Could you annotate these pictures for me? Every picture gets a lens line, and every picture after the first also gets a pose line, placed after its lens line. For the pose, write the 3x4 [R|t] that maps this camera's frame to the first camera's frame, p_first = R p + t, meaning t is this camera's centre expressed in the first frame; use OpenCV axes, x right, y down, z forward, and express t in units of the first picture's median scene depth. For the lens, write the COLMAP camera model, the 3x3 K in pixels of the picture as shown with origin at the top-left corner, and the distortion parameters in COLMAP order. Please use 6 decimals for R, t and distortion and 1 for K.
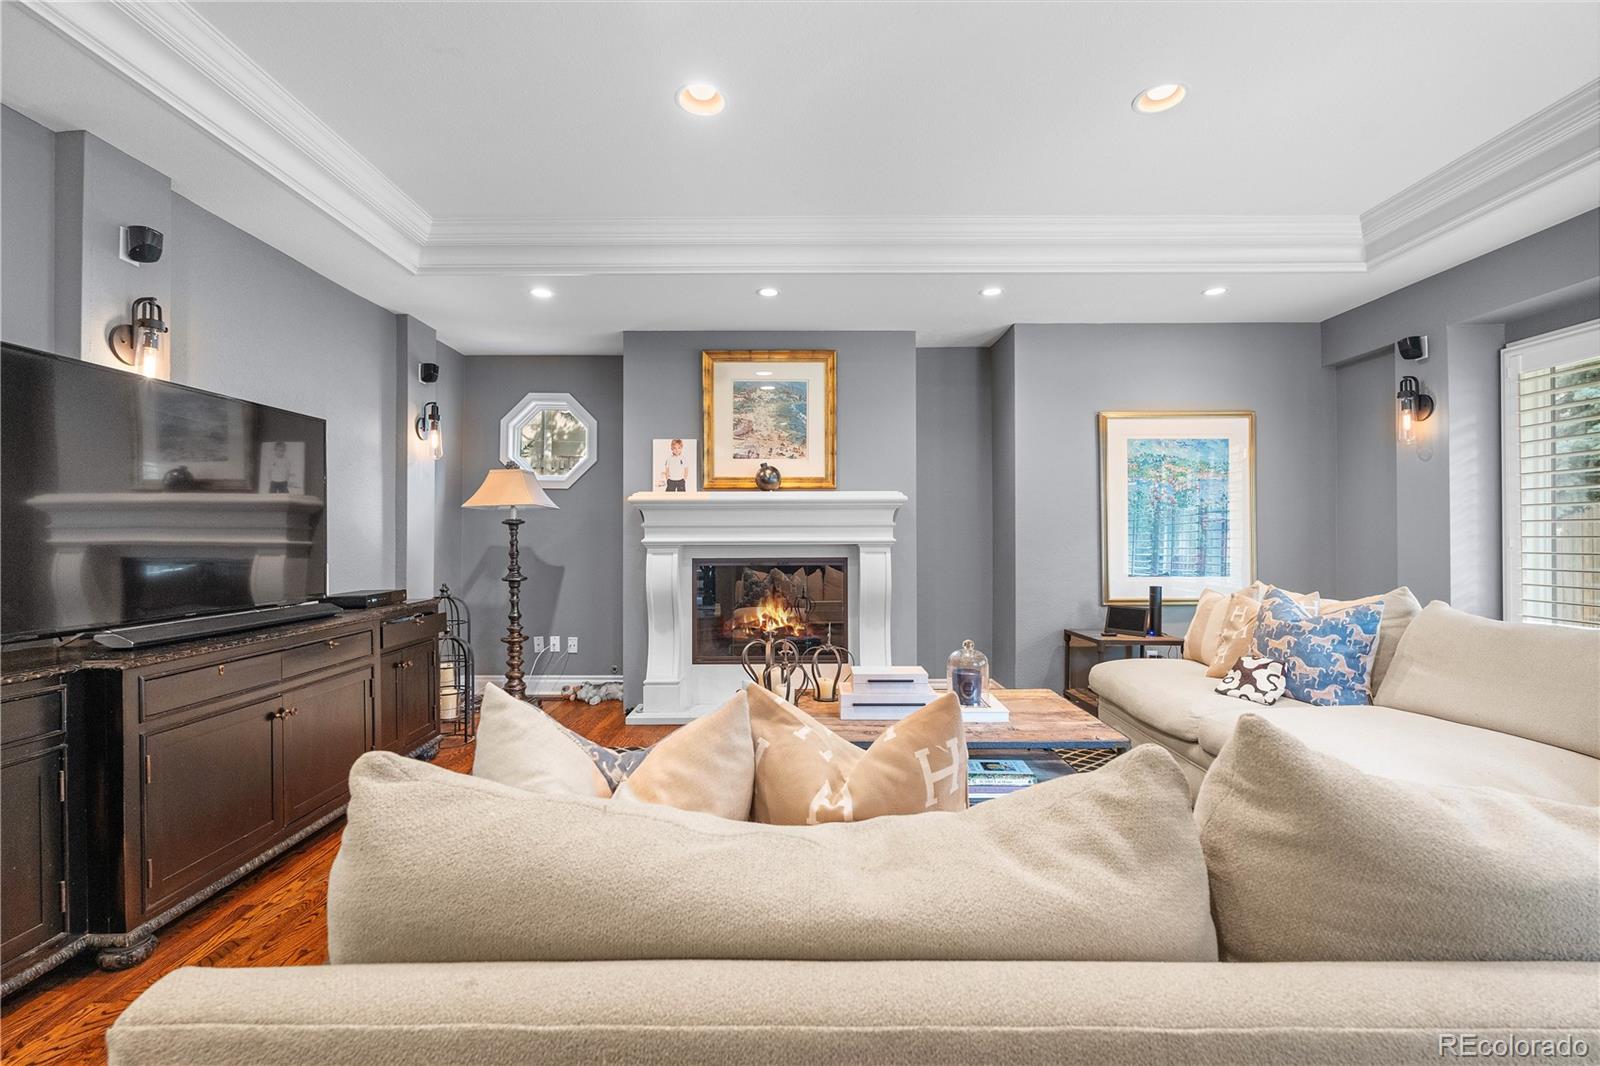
lens RADIAL K [[682.6, 0, 800.0], [0, 682.6, 533.0], [0, 0, 1]] dist [-0.000692, -0.000466]
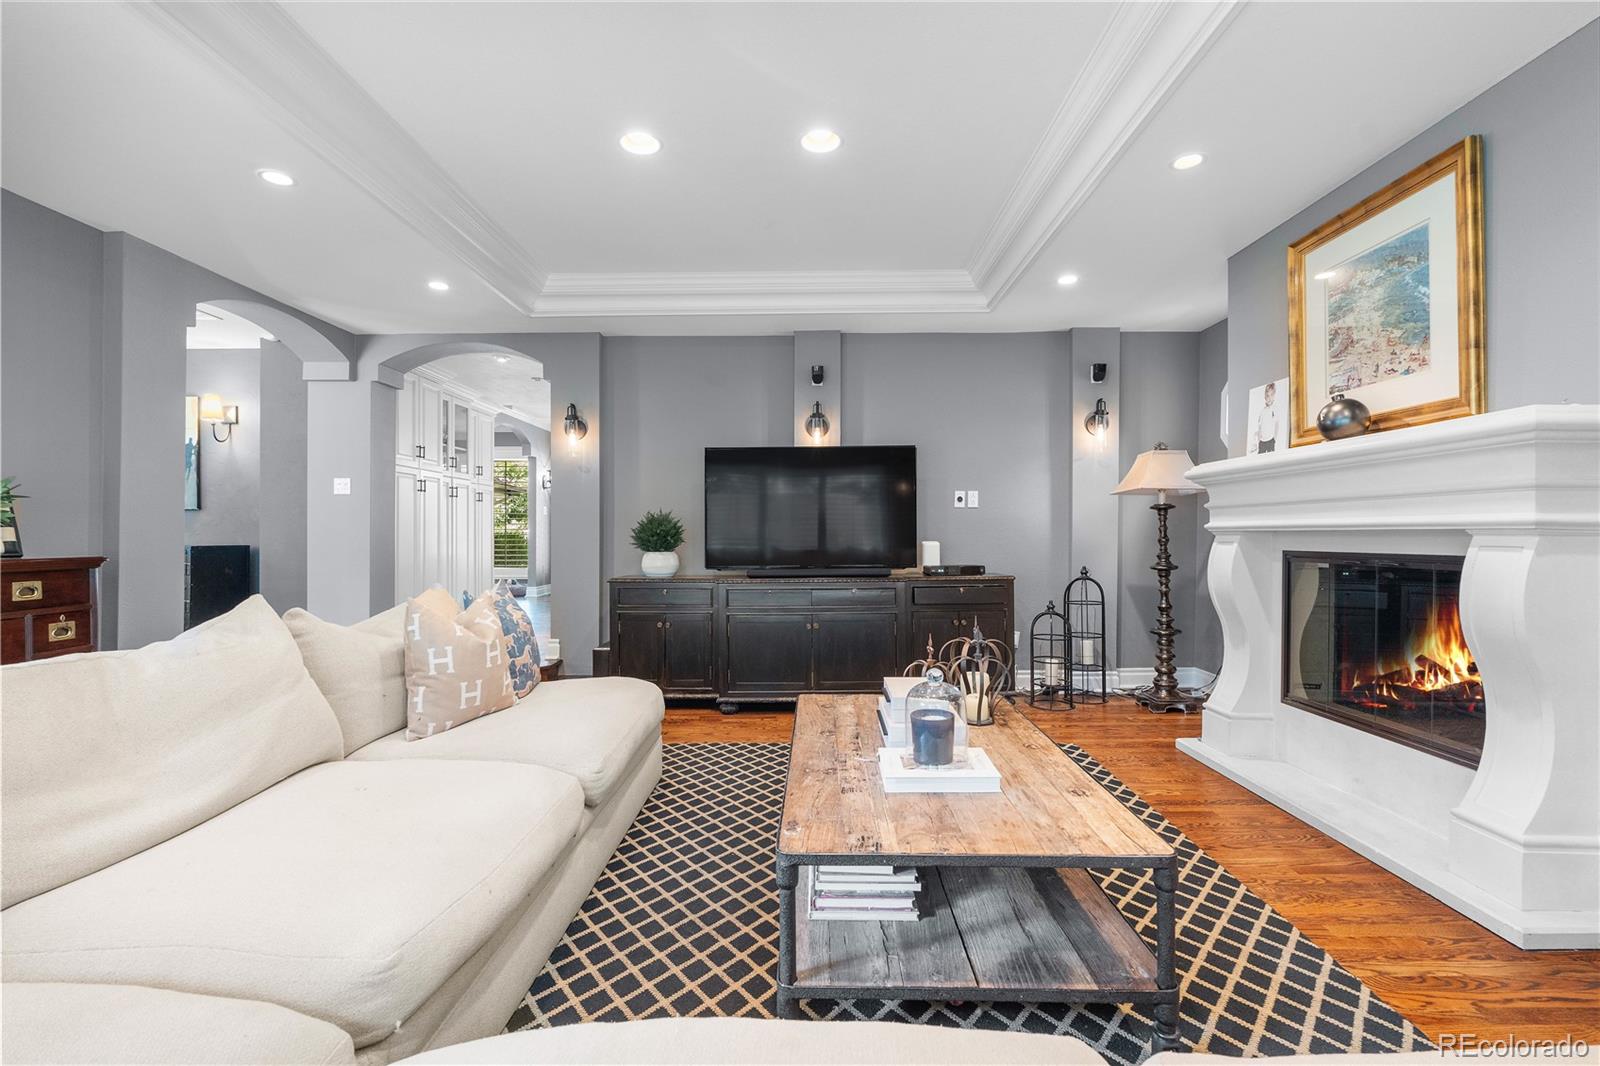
lens RADIAL K [[743.5, 0, 800.0], [0, 743.5, 533.0], [0, 0, 1]] dist [0.002673, 0.000330]
pose [[-0.023660, -0.000953, -0.999720, 0.610580], [0.014681, 0.999891, -0.001300, 0.013790], [0.999612, -0.014708, -0.023643, 0.523455]]
